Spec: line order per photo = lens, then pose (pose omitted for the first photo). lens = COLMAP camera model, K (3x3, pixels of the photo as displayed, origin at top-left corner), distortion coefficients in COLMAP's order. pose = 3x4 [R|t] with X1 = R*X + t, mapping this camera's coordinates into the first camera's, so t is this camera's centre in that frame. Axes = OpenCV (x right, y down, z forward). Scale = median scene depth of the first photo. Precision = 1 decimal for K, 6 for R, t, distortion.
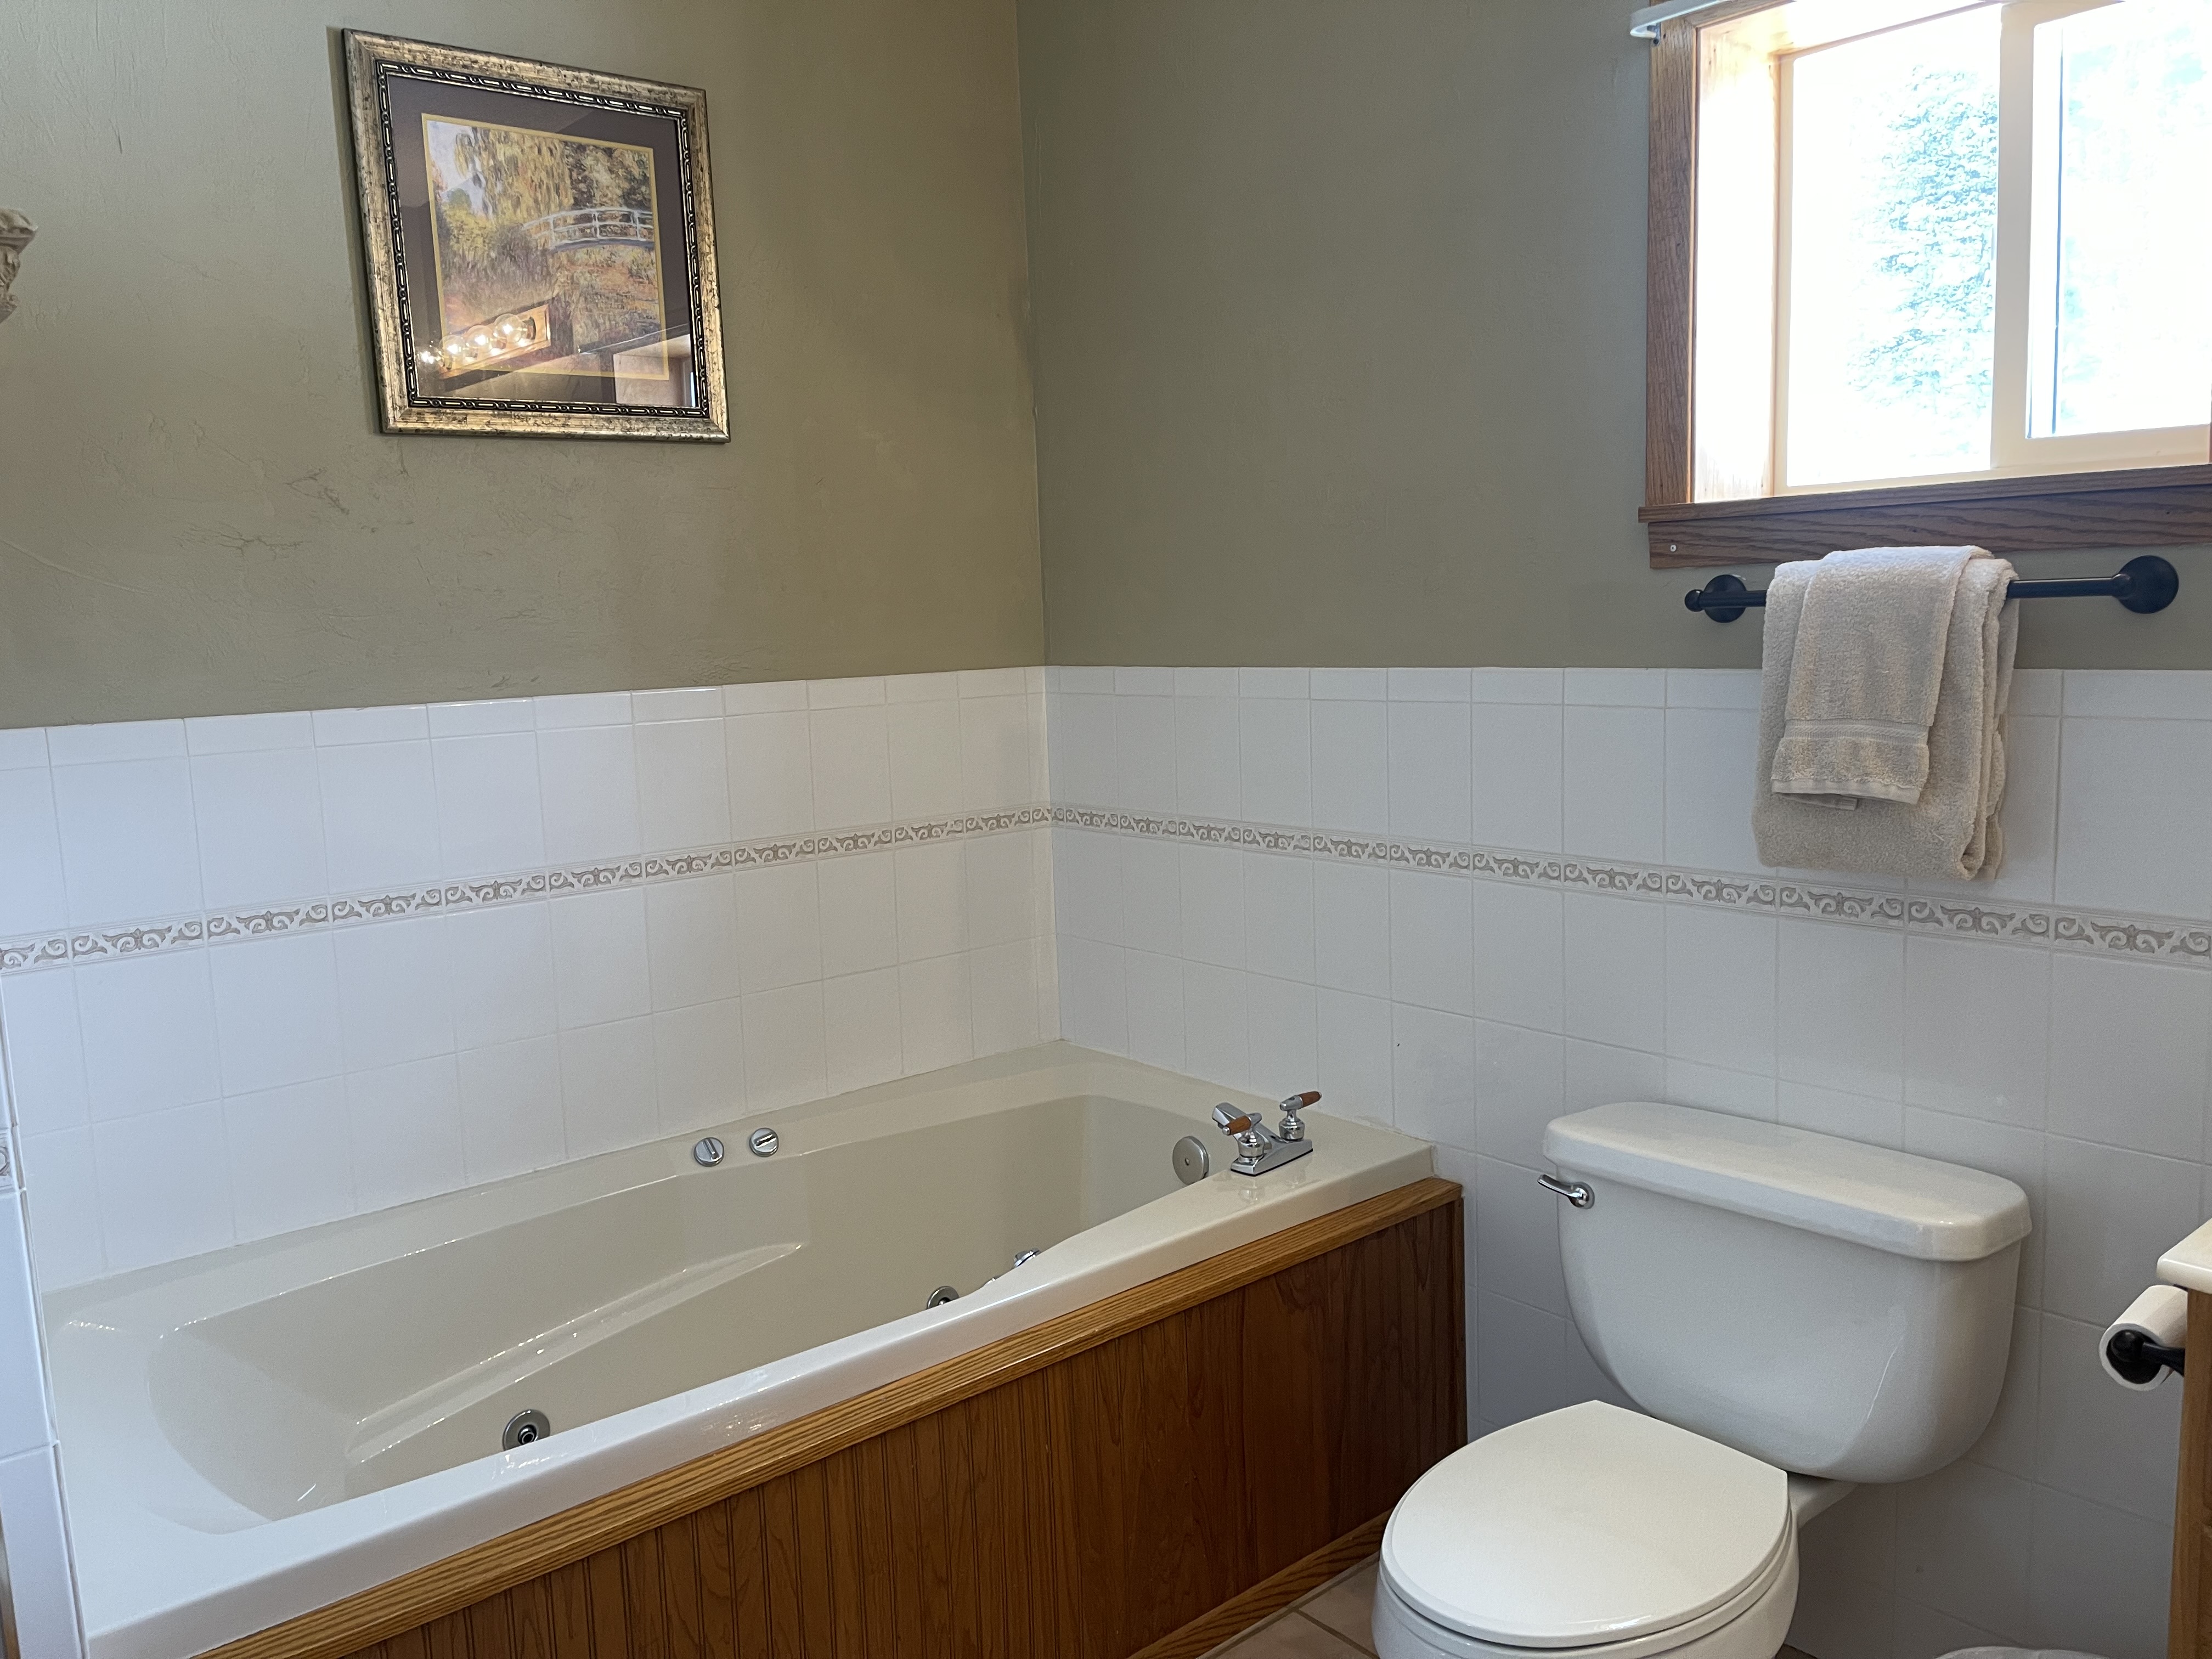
lens RADIAL K [[1677.2, 0, 1120.7], [0, 1677.2, 818.6], [0, 0, 1]] dist [0.068897, -0.094566]
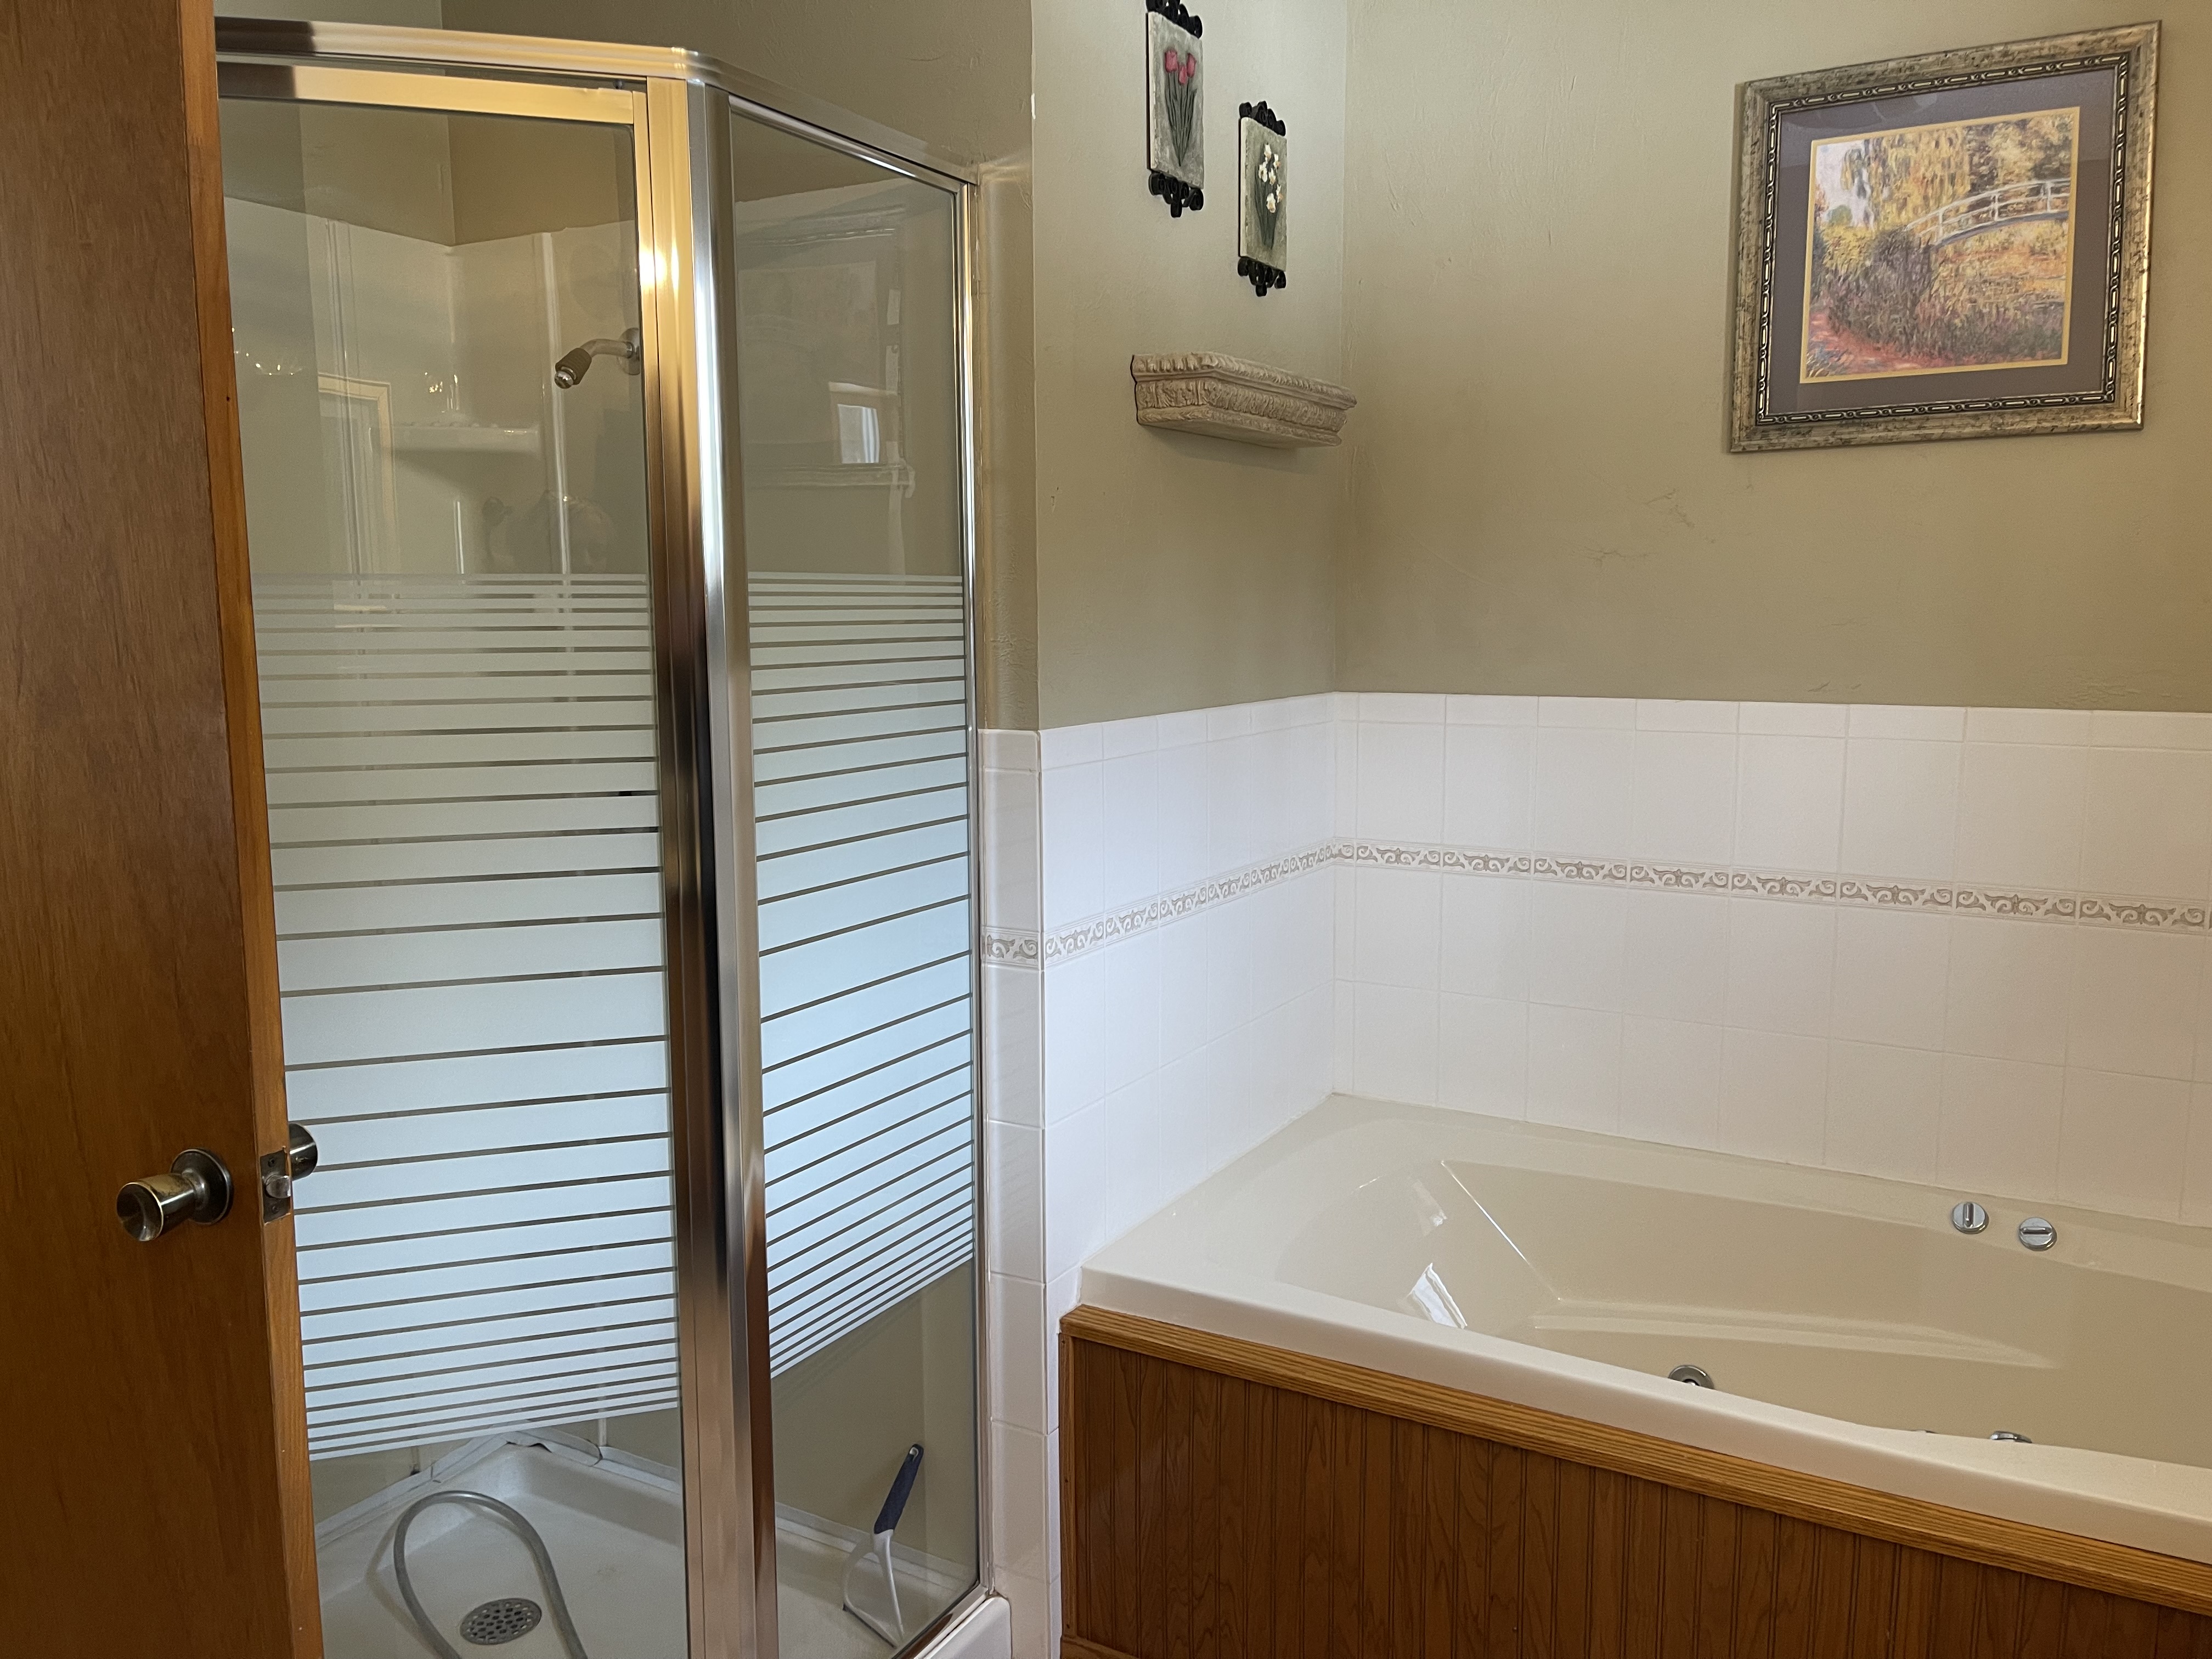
lens RADIAL K [[1677.2, 0, 1115.6], [0, 1677.2, 831.8], [0, 0, 1]] dist [0.068897, -0.094566]
pose [[0.327397, 0.159802, -0.931276, 0.460796], [-0.130540, 0.983794, 0.122921, -0.064902], [0.935826, 0.081325, 0.342952, 0.257770]]
